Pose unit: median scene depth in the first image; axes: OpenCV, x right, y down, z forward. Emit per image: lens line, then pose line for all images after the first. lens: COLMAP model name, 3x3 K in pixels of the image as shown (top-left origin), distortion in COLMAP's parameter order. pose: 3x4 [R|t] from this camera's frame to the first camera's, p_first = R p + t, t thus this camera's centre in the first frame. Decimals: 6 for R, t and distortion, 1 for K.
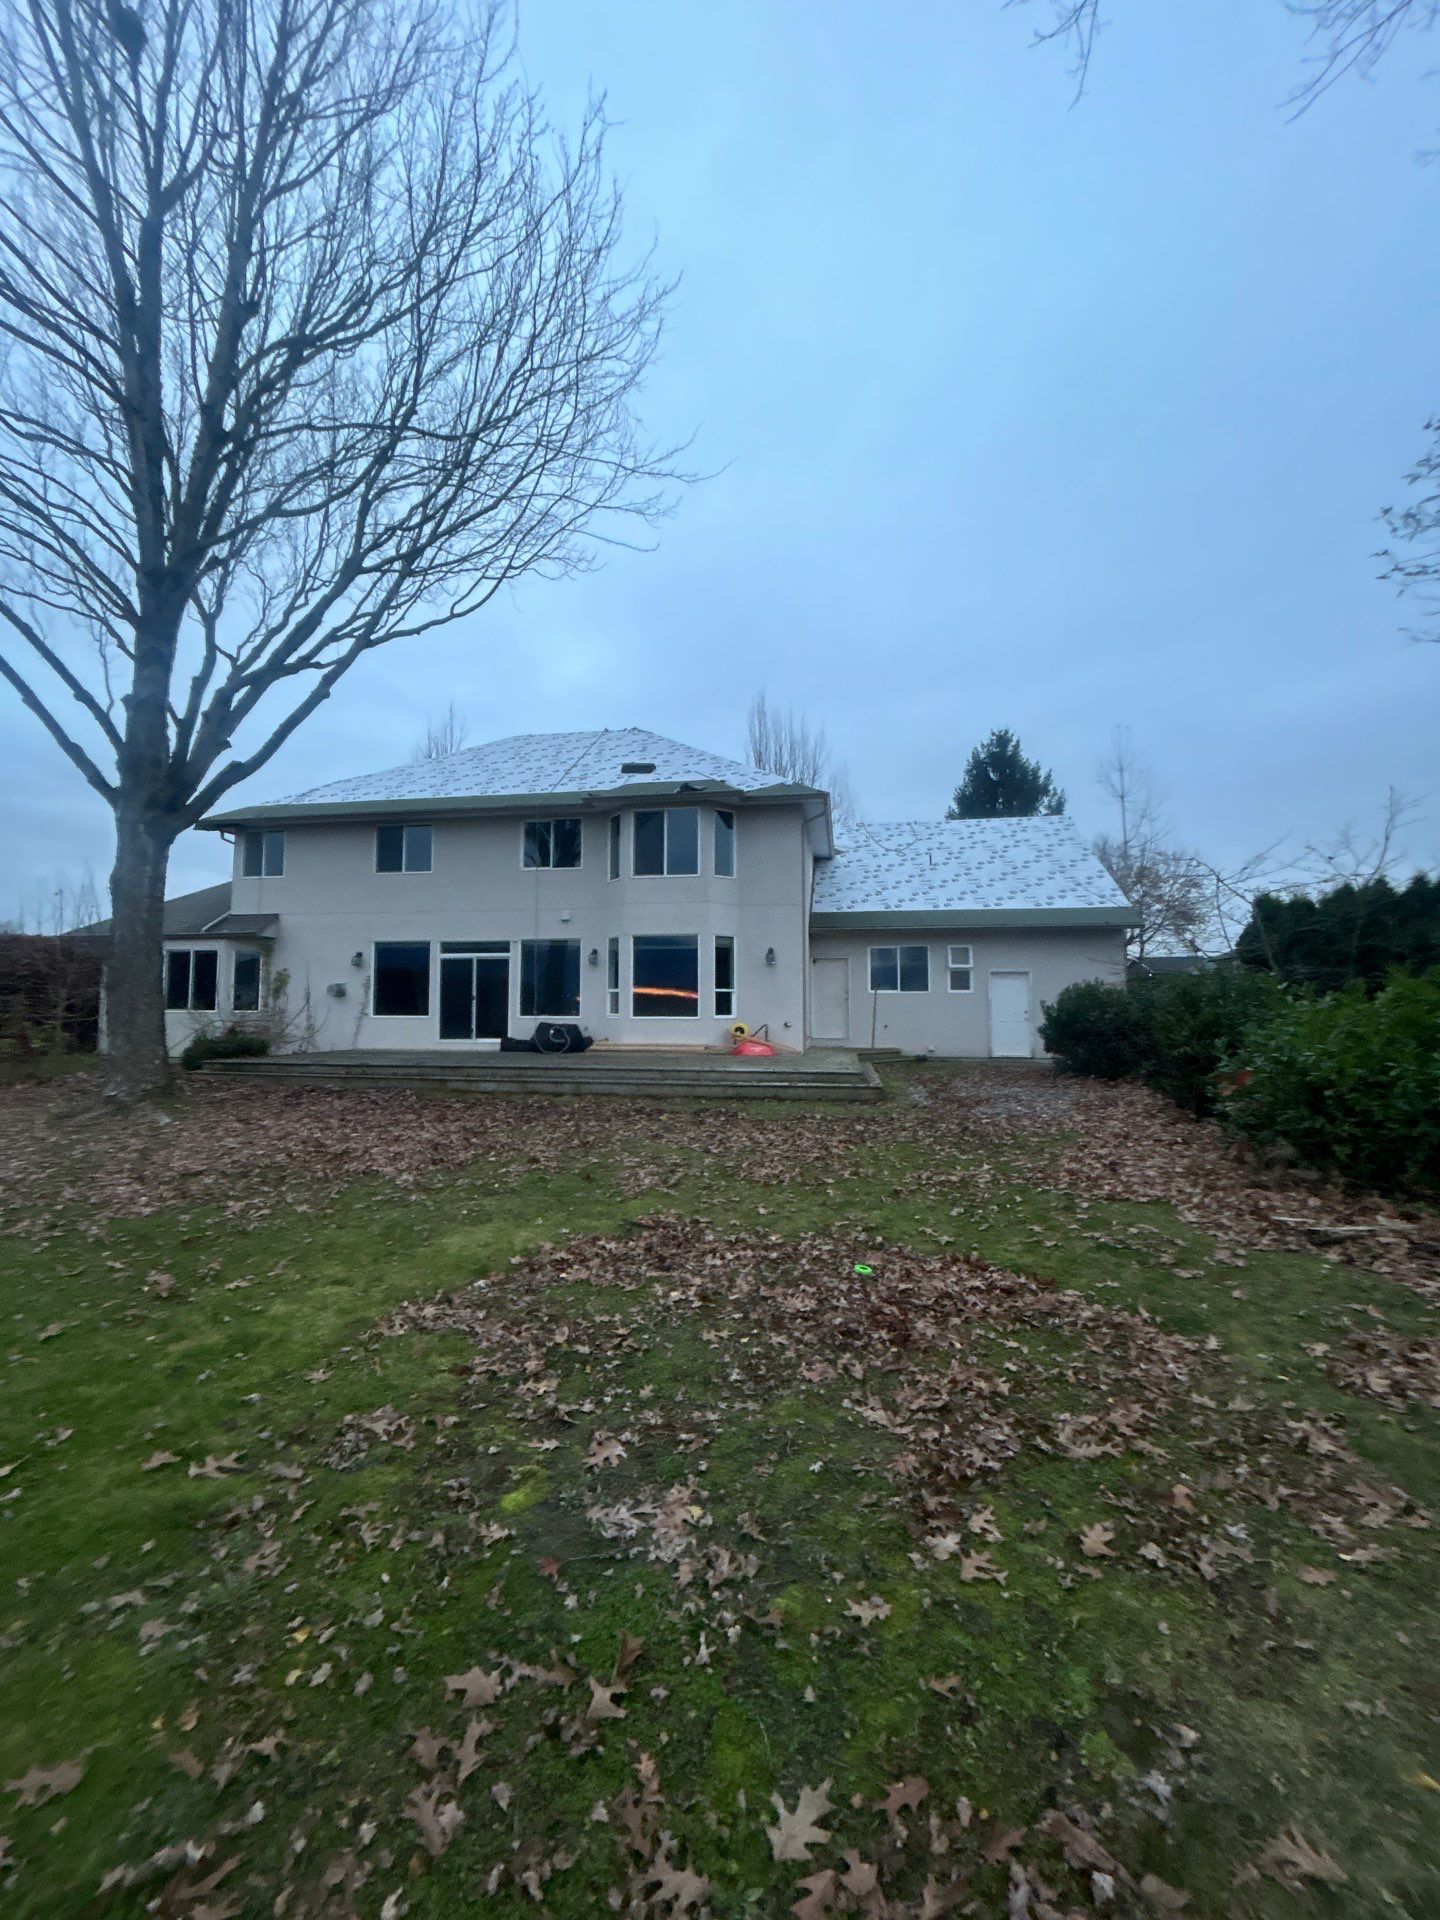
lens RADIAL K [[762.7, 0, 724.2], [0, 762.7, 953.2], [0, 0, 1]] dist [0.002588, 0.000405]
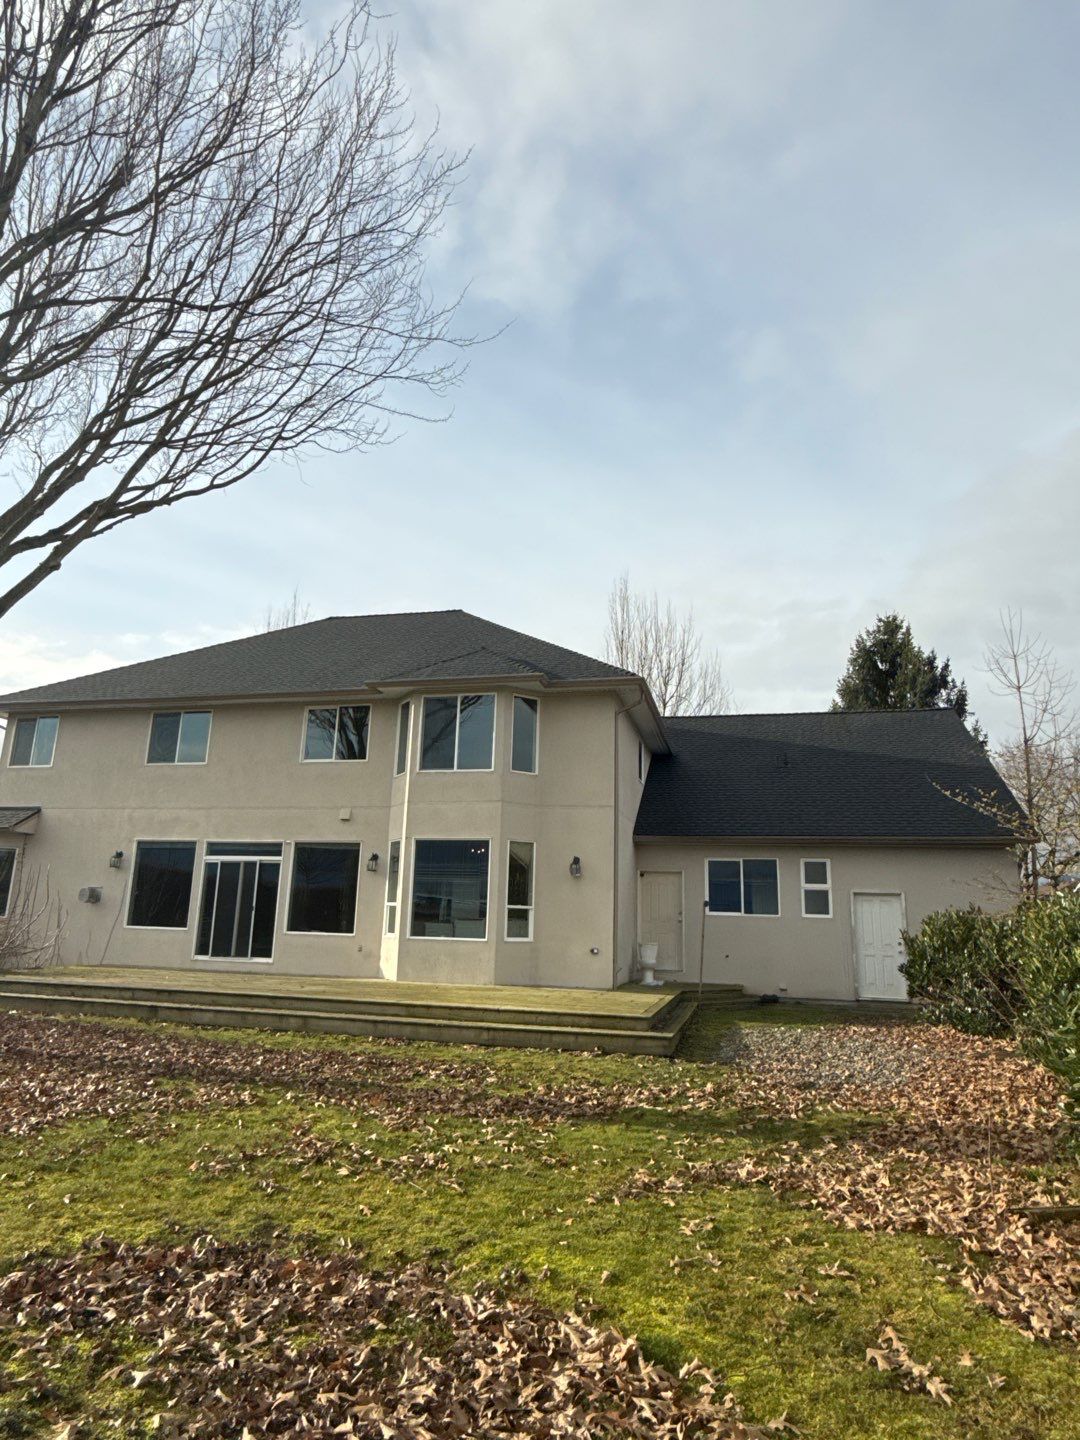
lens RADIAL K [[848.7, 0, 544.7], [0, 848.7, 723.9], [0, 0, 1]] dist [-0.001625, -0.001269]
pose [[0.996727, 0.009110, -0.080326, 0.094203], [-0.022124, 0.986436, -0.162650, 0.001090], [0.077754, 0.163895, 0.983409, 0.045130]]
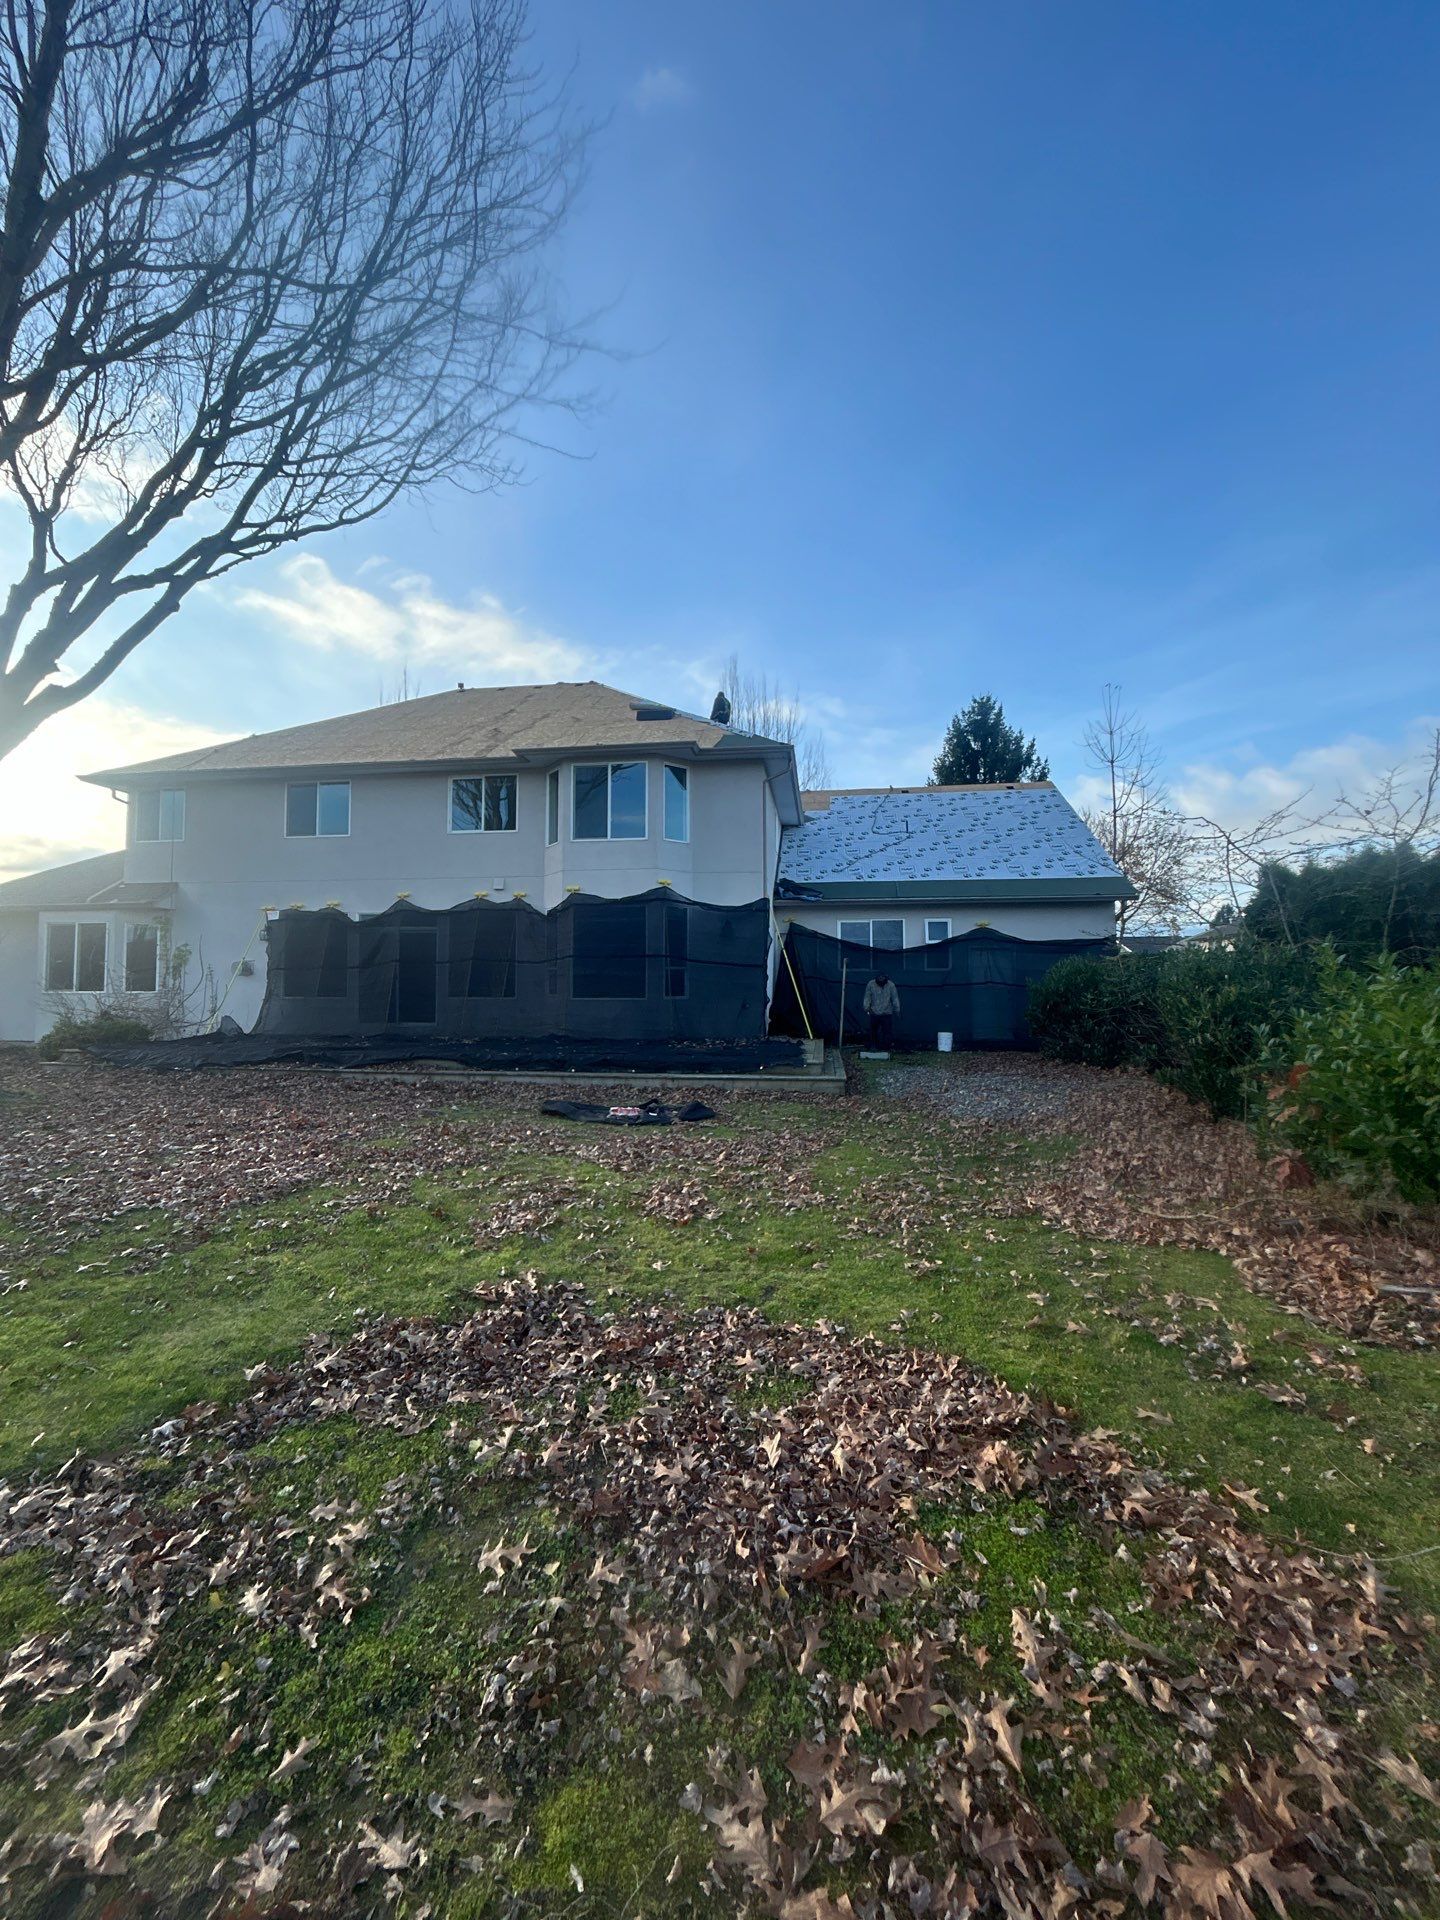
lens RADIAL K [[762.7, 0, 724.2], [0, 762.7, 953.2], [0, 0, 1]] dist [0.002588, 0.000405]
pose [[0.999673, 0.000543, 0.025585, 0.031058], [-0.001211, 0.999658, 0.026121, 0.007328], [-0.025562, -0.026144, 0.999331, 0.096461]]
